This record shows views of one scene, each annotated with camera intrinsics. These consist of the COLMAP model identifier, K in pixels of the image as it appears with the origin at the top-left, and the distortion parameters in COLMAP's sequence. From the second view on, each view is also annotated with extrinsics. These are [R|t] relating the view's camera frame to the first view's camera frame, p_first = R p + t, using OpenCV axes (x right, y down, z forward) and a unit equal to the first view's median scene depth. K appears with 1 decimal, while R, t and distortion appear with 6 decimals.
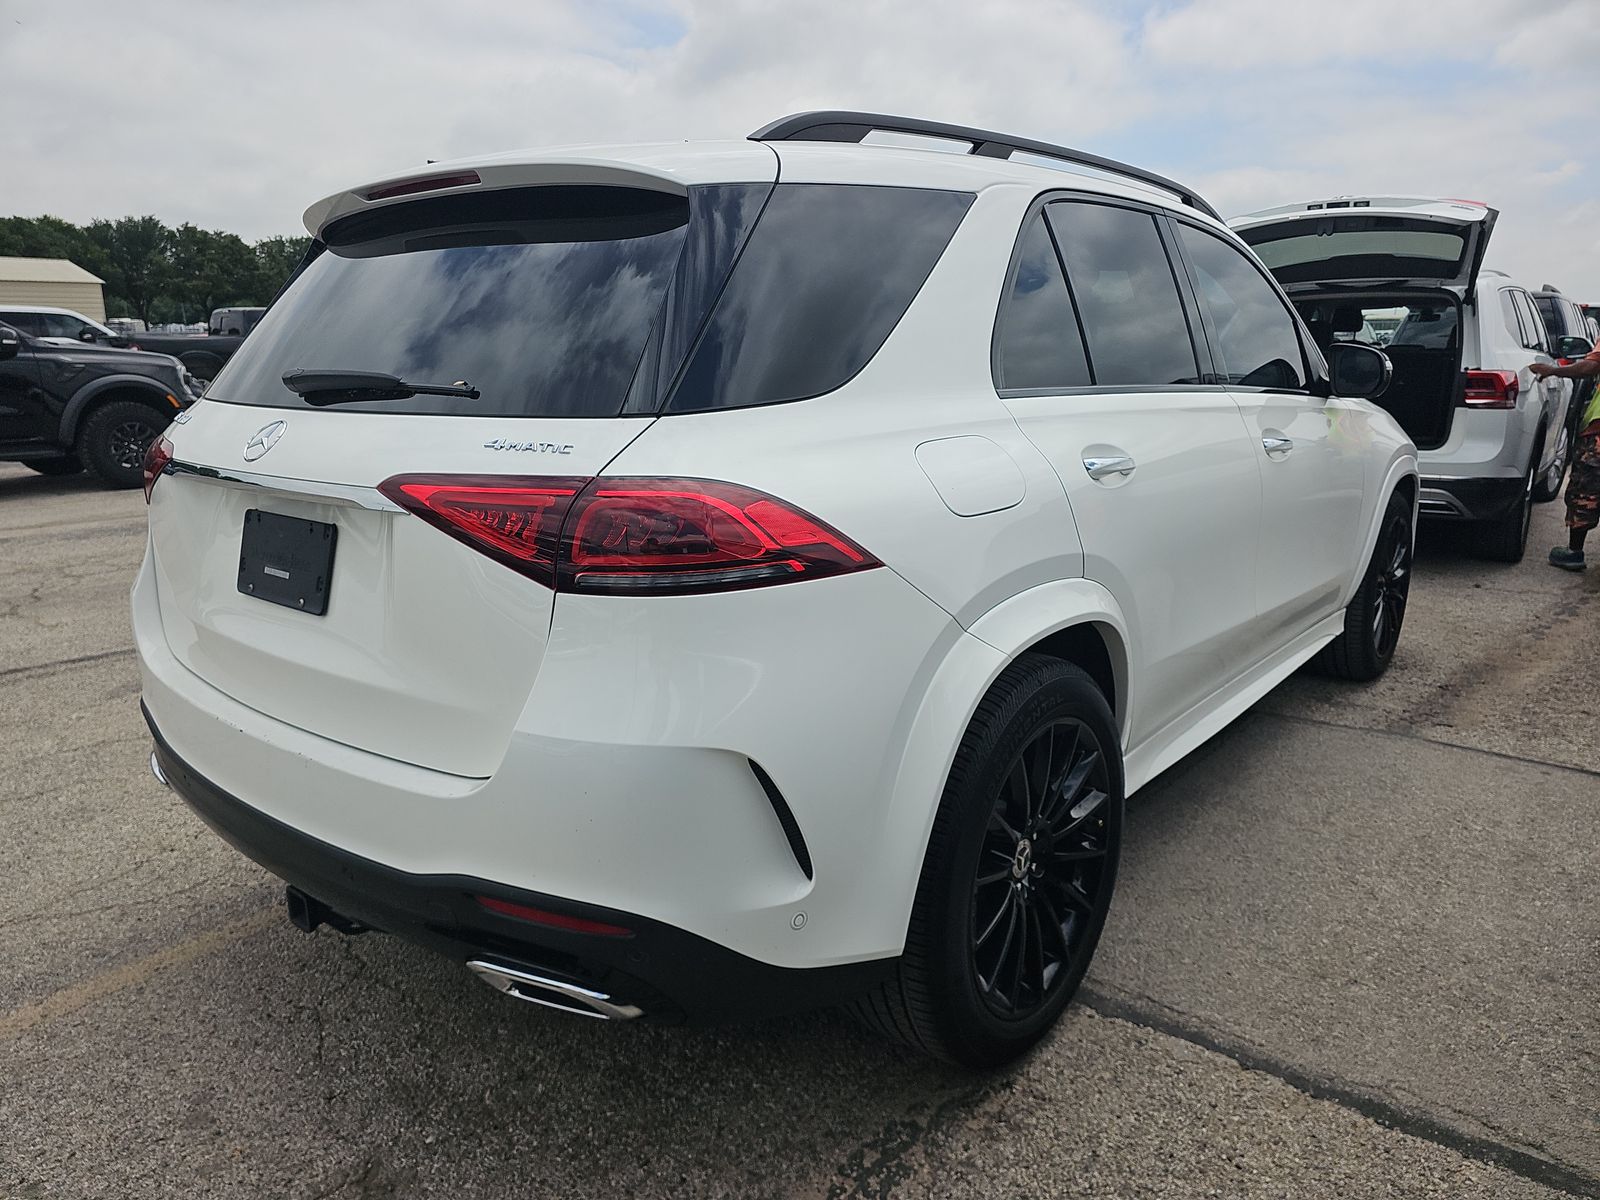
lens RADIAL K [[1091.7, 0, 800.0], [0, 1091.7, 600.0], [0, 0, 1]] dist [0.073109, -0.040186]
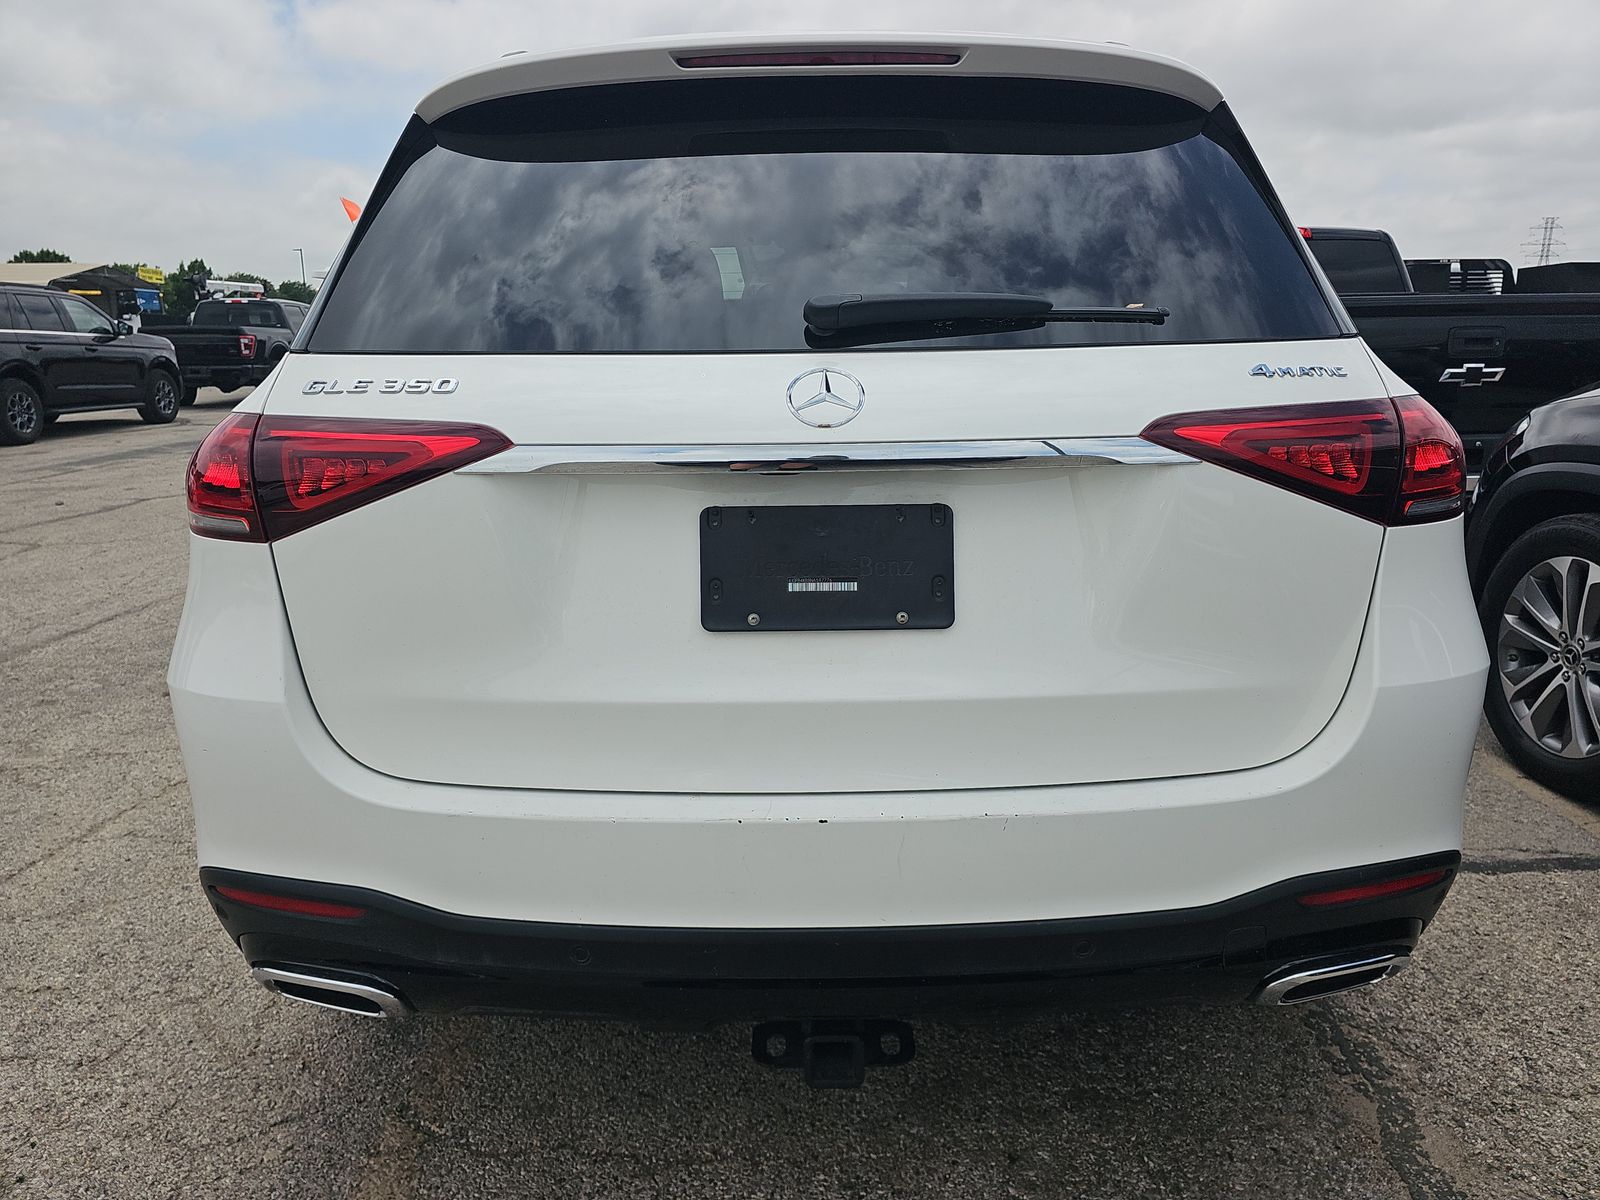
lens RADIAL K [[1091.7, 0, 800.0], [0, 1091.7, 600.0], [0, 0, 1]] dist [0.073109, -0.040186]
pose [[0.760138, -0.151439, 0.631868, -0.941525], [0.154085, 0.986734, 0.051124, -0.055145], [-0.631228, 0.058500, 0.773388, 0.479663]]
